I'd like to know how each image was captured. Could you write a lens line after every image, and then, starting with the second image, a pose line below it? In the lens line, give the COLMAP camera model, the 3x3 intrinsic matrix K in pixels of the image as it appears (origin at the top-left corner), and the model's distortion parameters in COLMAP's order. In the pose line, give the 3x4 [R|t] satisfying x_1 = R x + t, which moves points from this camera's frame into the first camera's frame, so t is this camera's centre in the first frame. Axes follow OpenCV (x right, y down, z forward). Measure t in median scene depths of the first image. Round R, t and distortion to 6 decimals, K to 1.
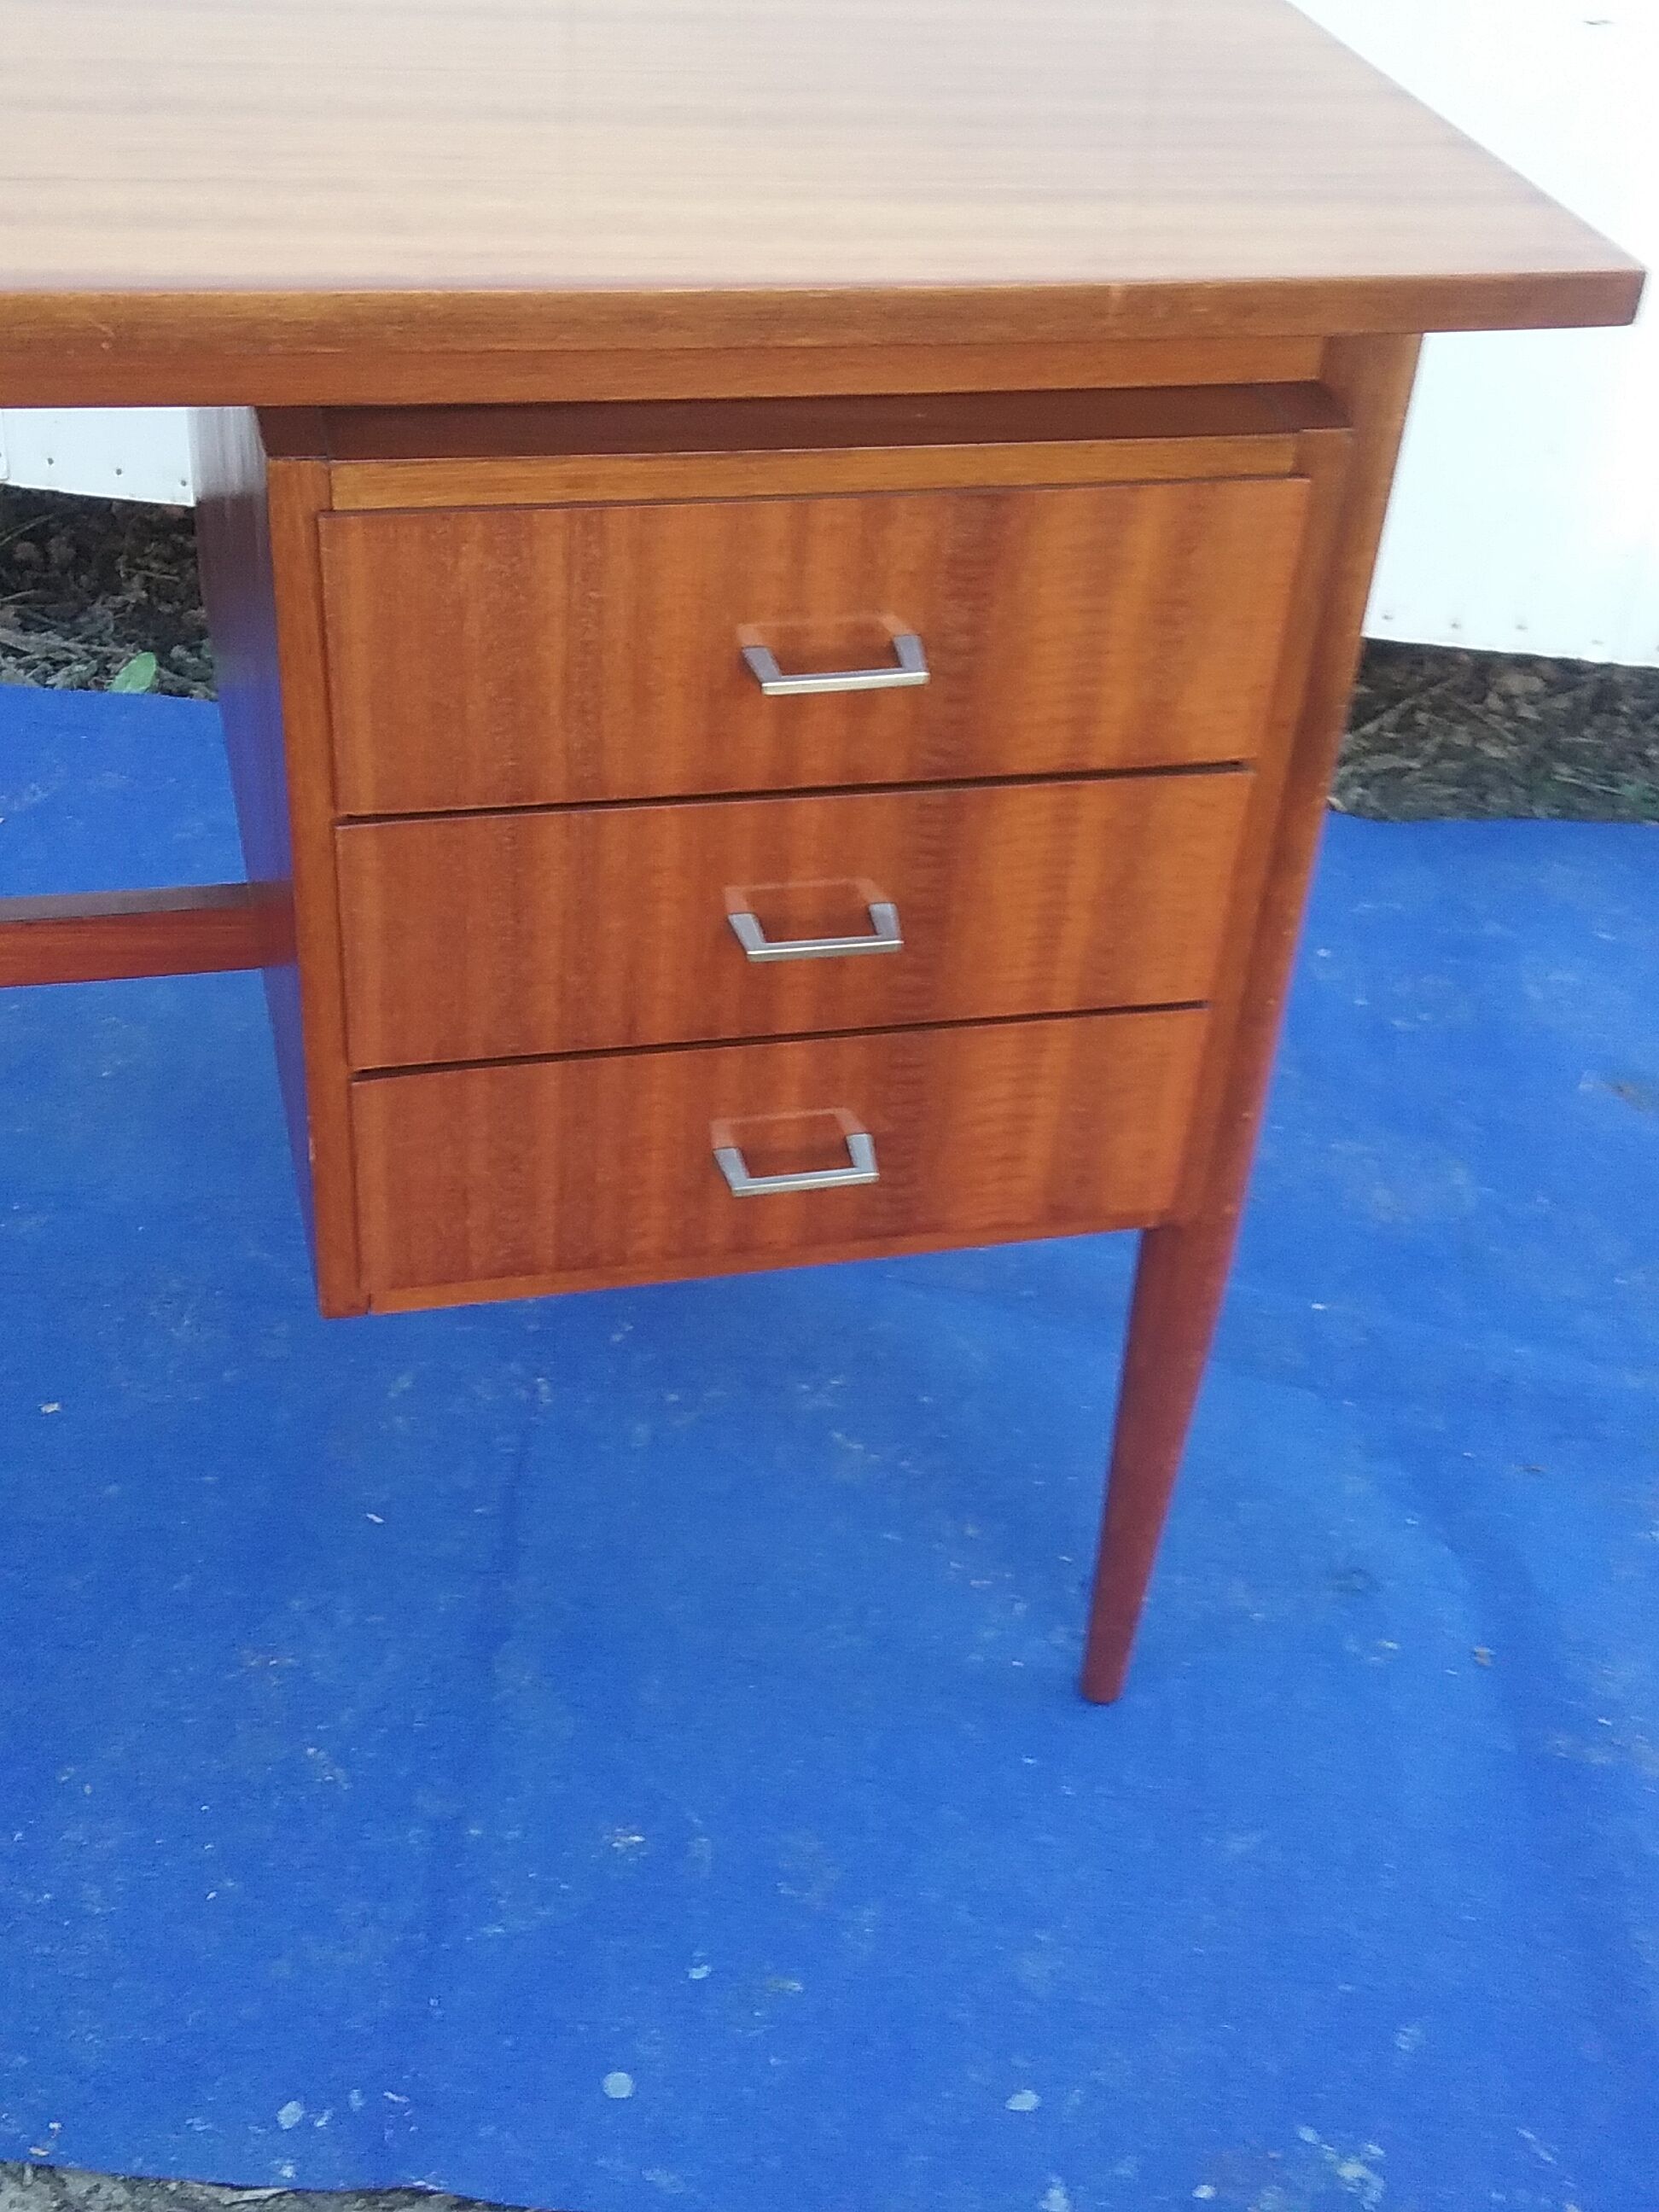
lens RADIAL K [[2680.3, 0, 886.0], [0, 2680.3, 1109.0], [0, 0, 1]] dist [0.087460, -0.190869]
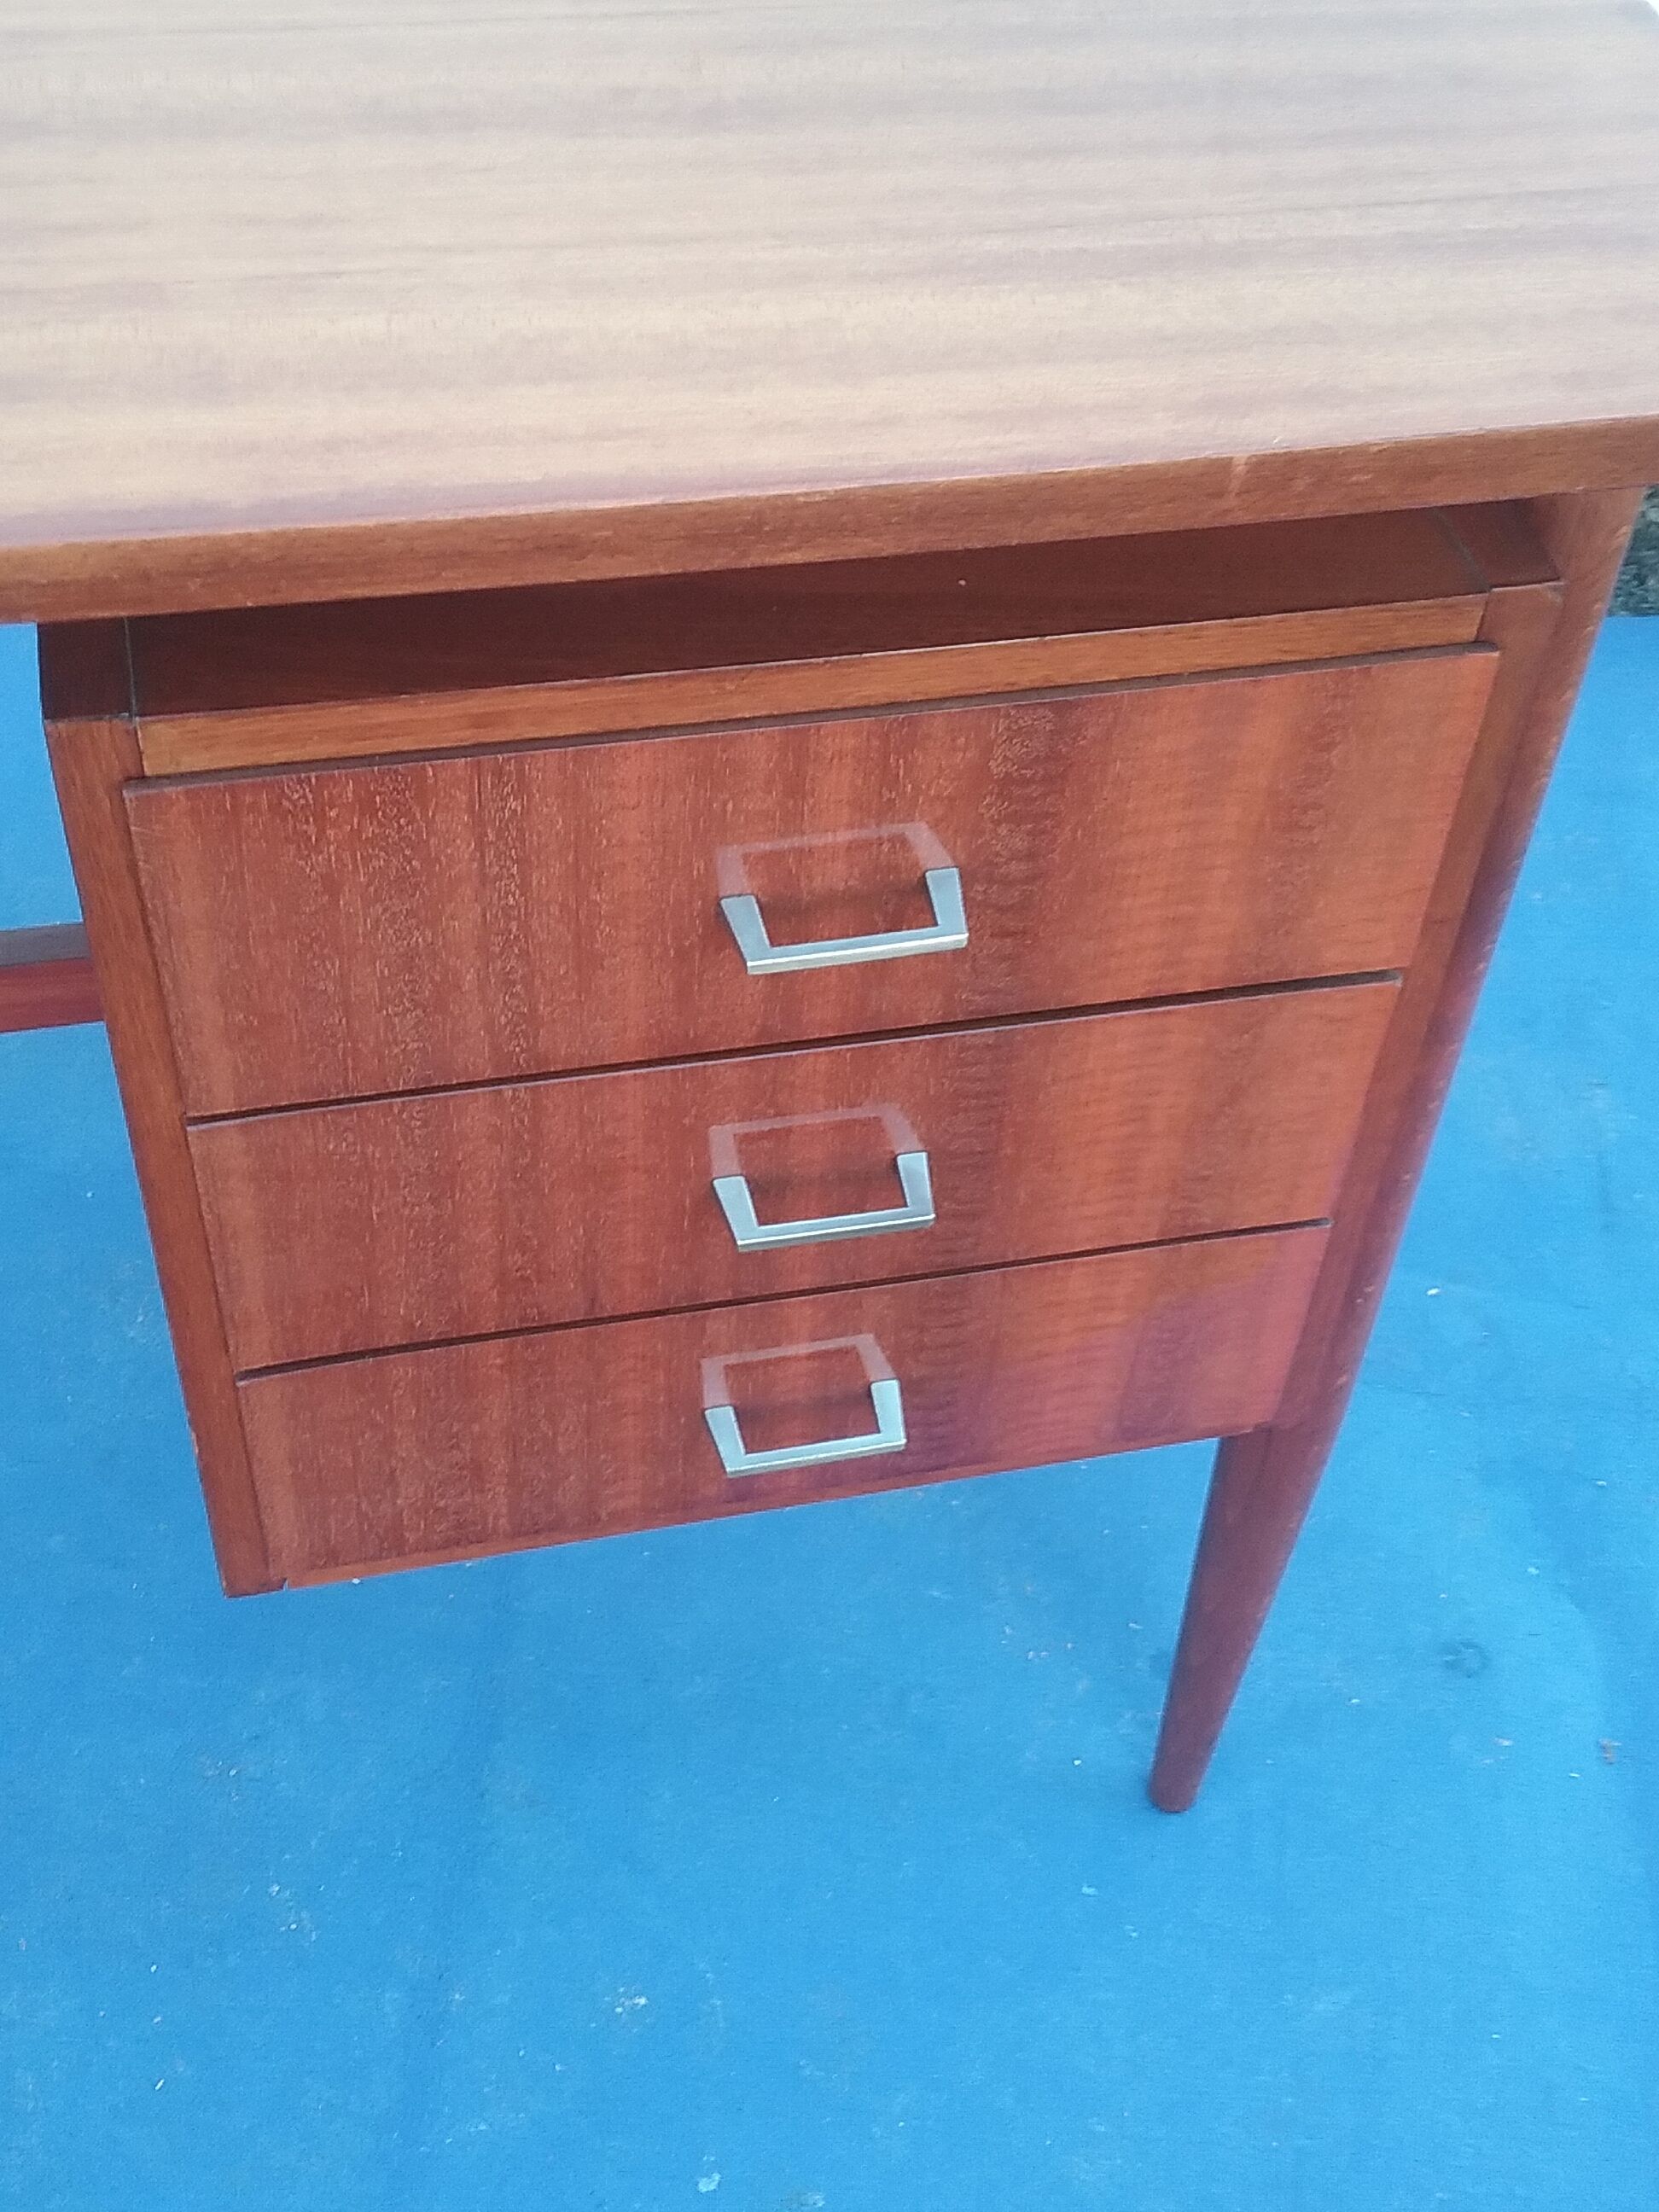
lens RADIAL K [[2680.3, 0, 886.0], [0, 2680.3, 1109.0], [0, 0, 1]] dist [0.087460, -0.190869]
pose [[0.999525, 0.010463, -0.028990, 0.013889], [-0.005153, 0.984103, 0.177526, -0.237732], [0.030387, -0.177292, 0.983689, 0.252292]]
